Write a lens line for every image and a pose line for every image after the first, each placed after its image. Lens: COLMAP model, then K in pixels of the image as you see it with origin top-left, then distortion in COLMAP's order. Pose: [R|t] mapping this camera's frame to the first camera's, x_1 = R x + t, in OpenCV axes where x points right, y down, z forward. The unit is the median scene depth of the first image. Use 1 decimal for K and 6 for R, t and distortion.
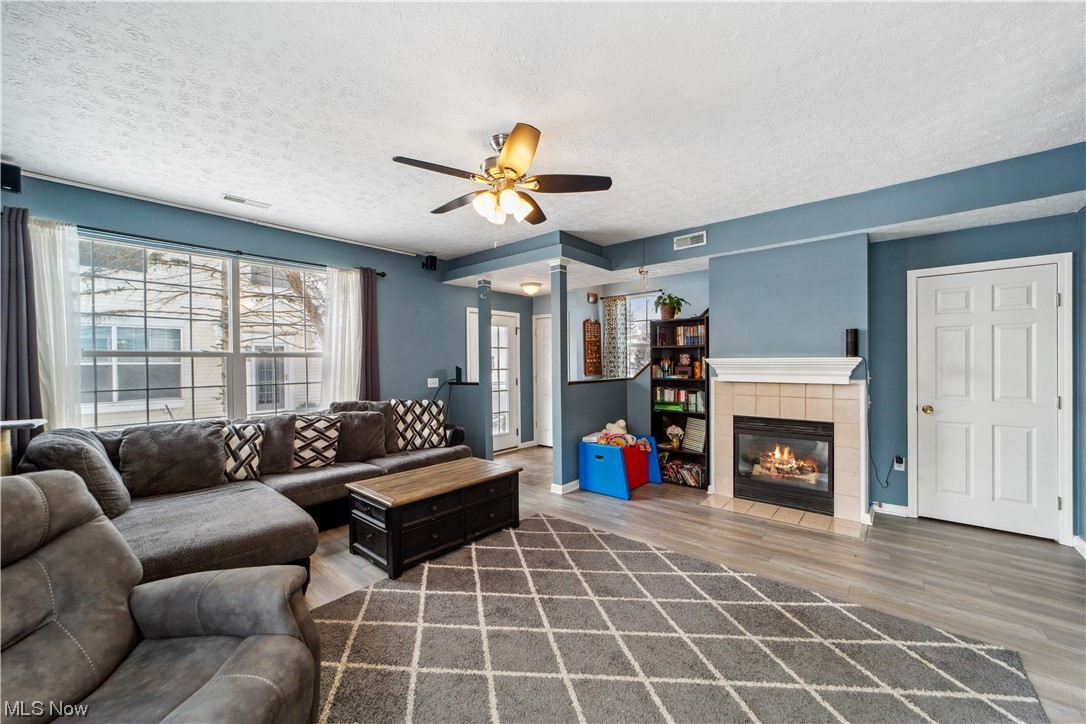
lens RADIAL K [[420.3, 0, 540.4], [0, 420.3, 361.3], [0, 0, 1]] dist [-0.015794, 0.006871]
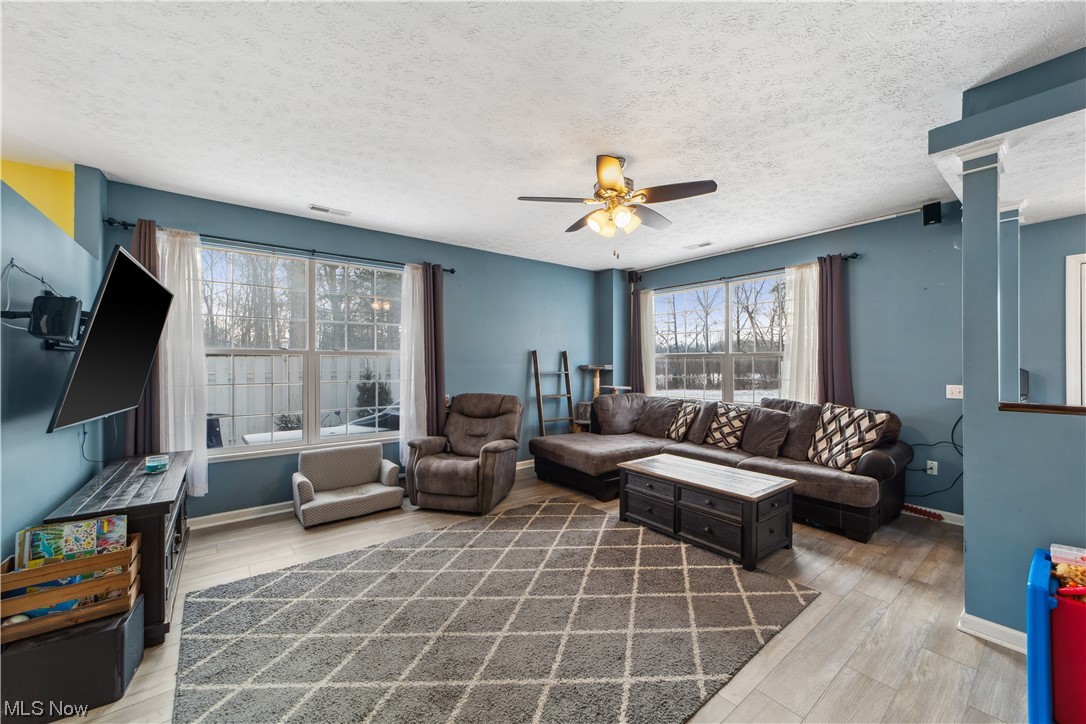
lens RADIAL K [[420.3, 0, 549.2], [0, 420.3, 359.4], [0, 0, 1]] dist [-0.015794, 0.006871]
pose [[-0.183256, -0.002251, -0.983063, 0.716921], [0.003451, 0.999990, -0.002933, 0.000866], [0.983059, -0.003930, -0.183246, 0.710244]]
